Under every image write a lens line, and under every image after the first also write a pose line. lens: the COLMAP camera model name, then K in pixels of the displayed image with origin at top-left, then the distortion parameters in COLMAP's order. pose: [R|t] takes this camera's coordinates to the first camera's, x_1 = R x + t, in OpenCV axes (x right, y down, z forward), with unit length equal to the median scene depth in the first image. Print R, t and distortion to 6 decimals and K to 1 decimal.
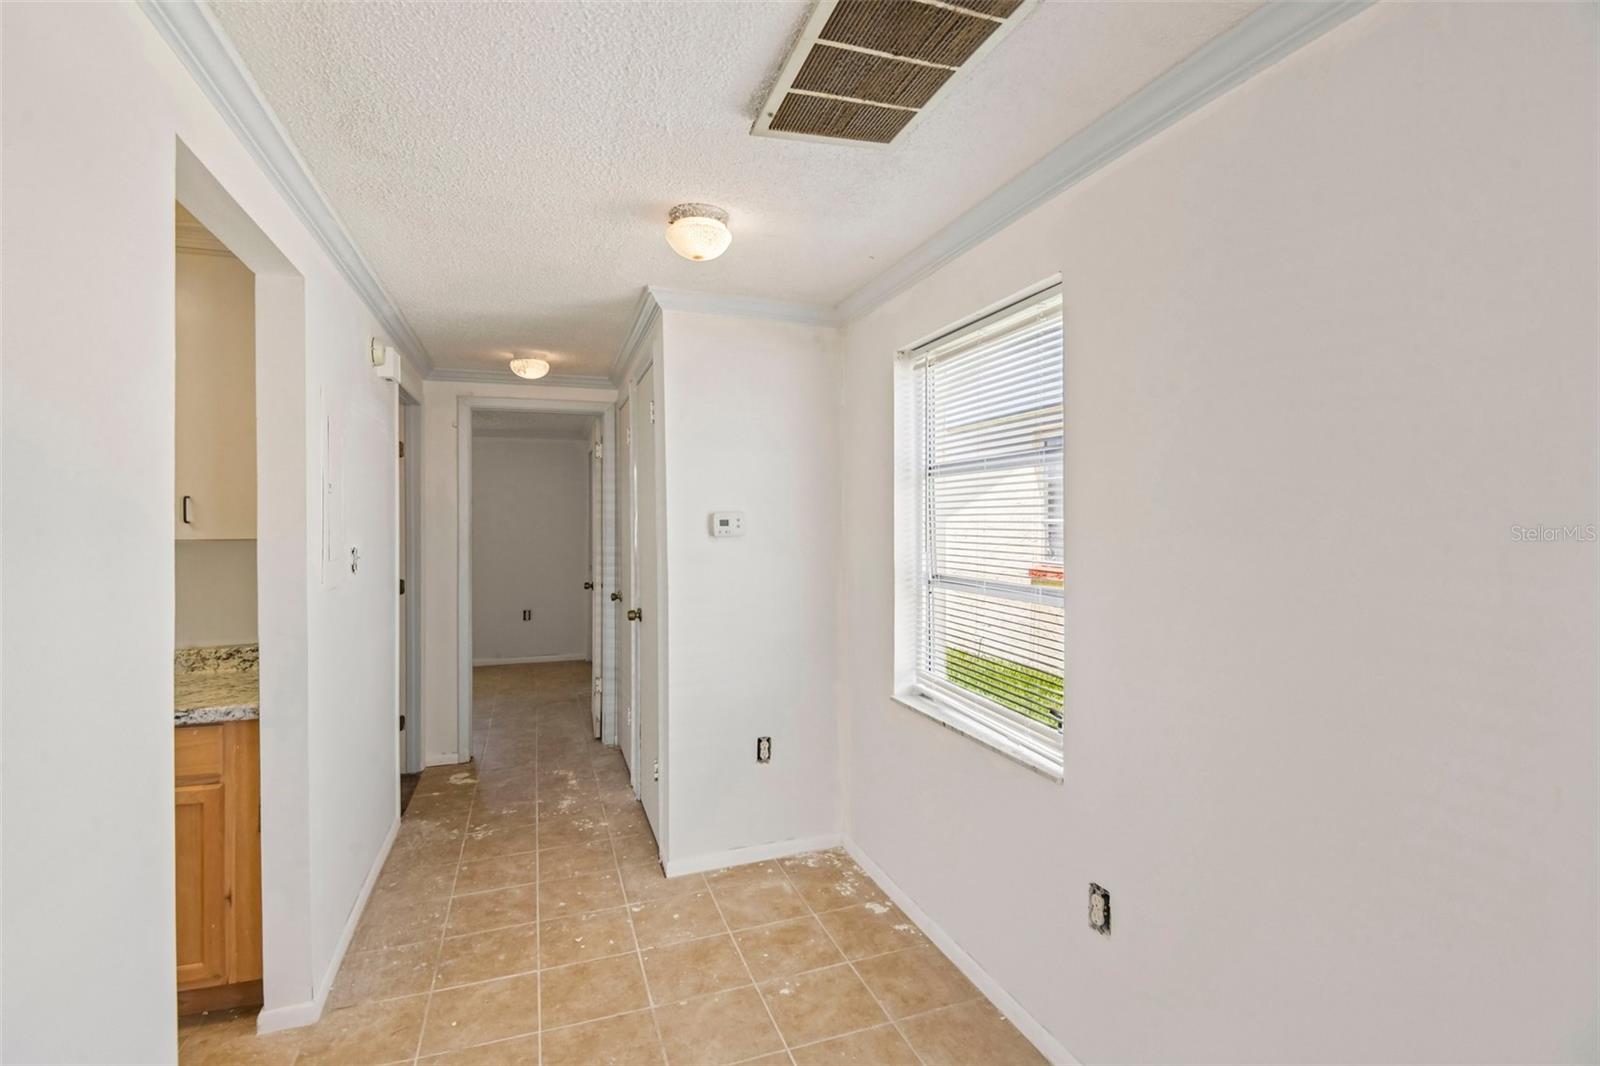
lens RADIAL K [[750.1, 0, 804.0], [0, 750.1, 512.8], [0, 0, 1]] dist [-0.001975, -0.016874]
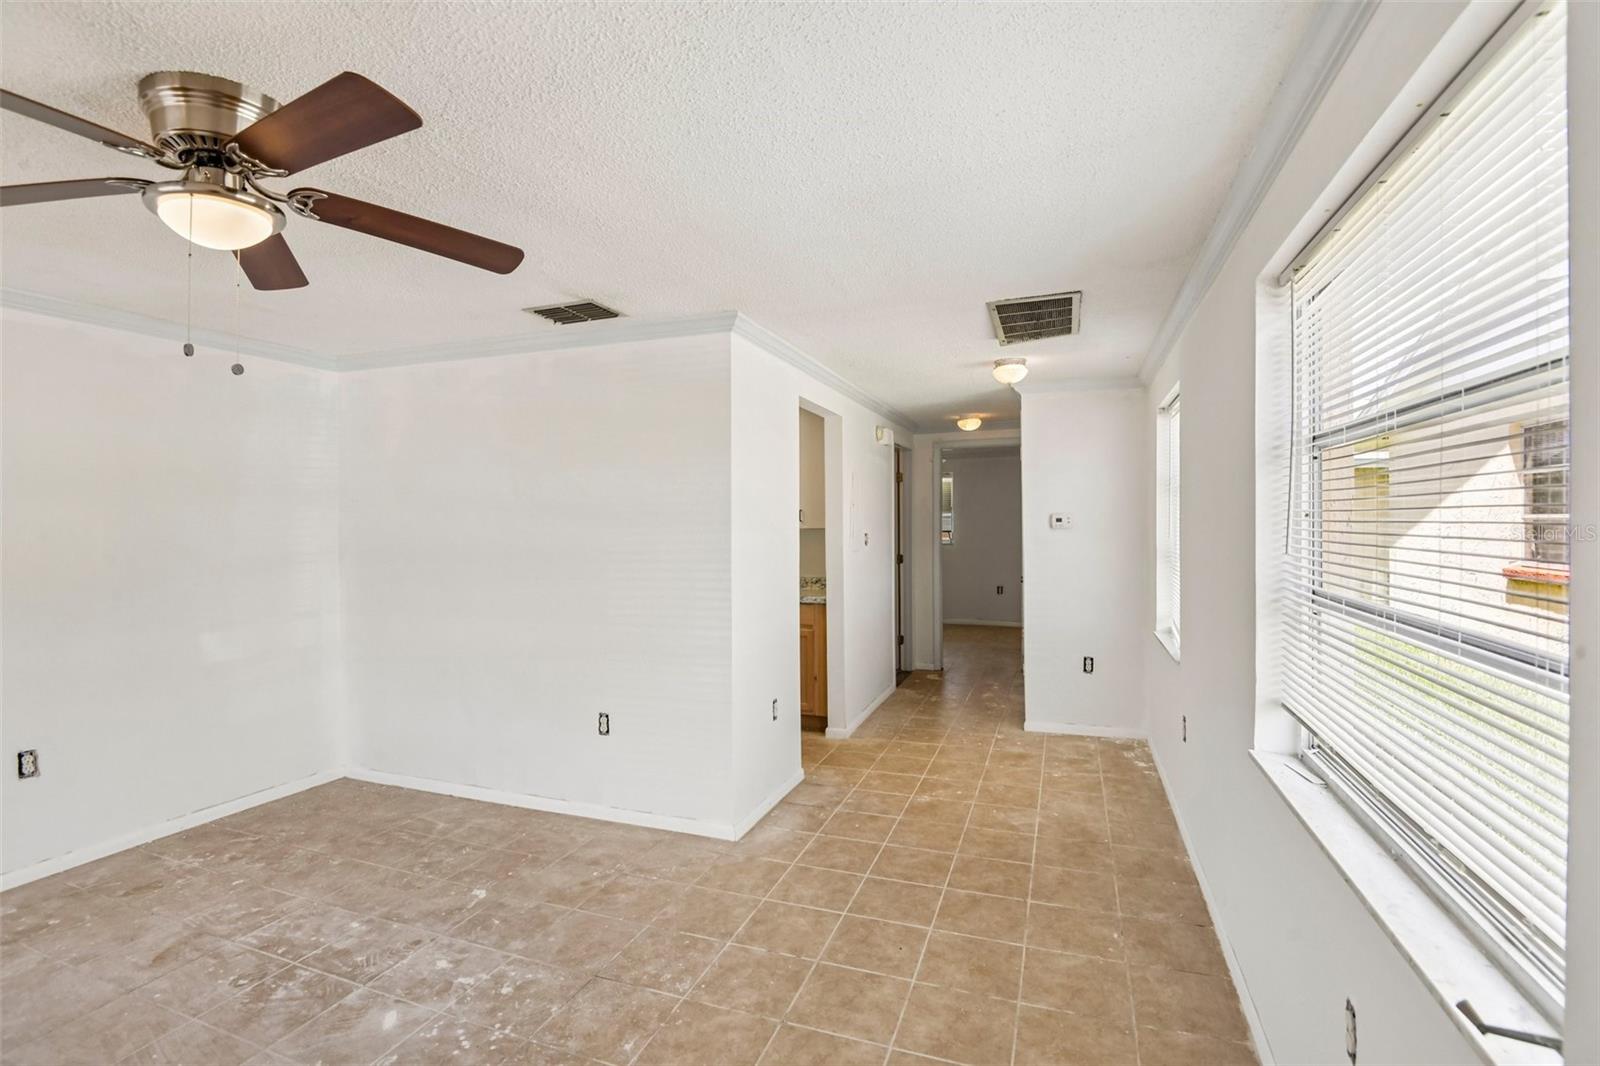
lens RADIAL K [[747.5, 0, 797.7], [0, 747.5, 526.9], [0, 0, 1]] dist [-0.012331, -0.022871]
pose [[0.770588, 0.006732, -0.637298, 0.562424], [0.008987, 0.999730, 0.021426, -0.017830], [0.637270, -0.022238, 0.770320, -0.703509]]
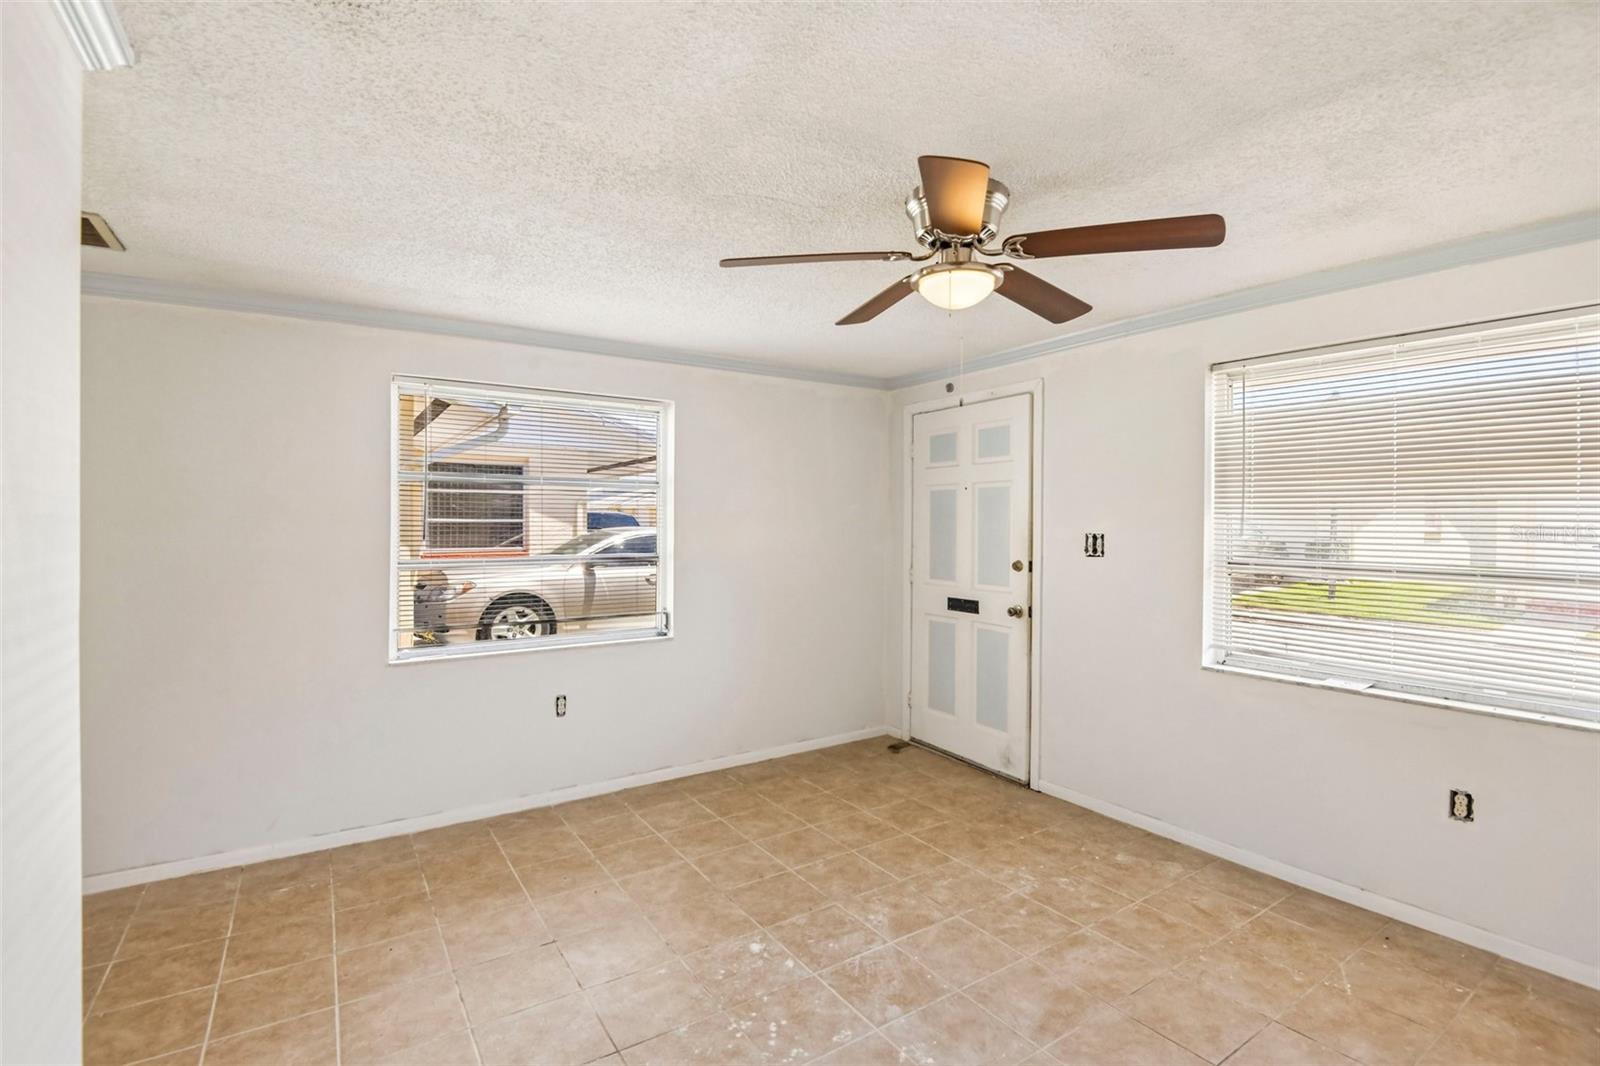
lens RADIAL K [[749.2, 0, 800.0], [0, 749.2, 533.0], [0, 0, 1]] dist [-0.023078, -0.009072]
pose [[-0.238743, -0.015661, 0.970957, -0.951890], [-0.010530, 0.999853, 0.013538, -0.007517], [-0.971026, -0.006992, -0.238873, -0.184415]]
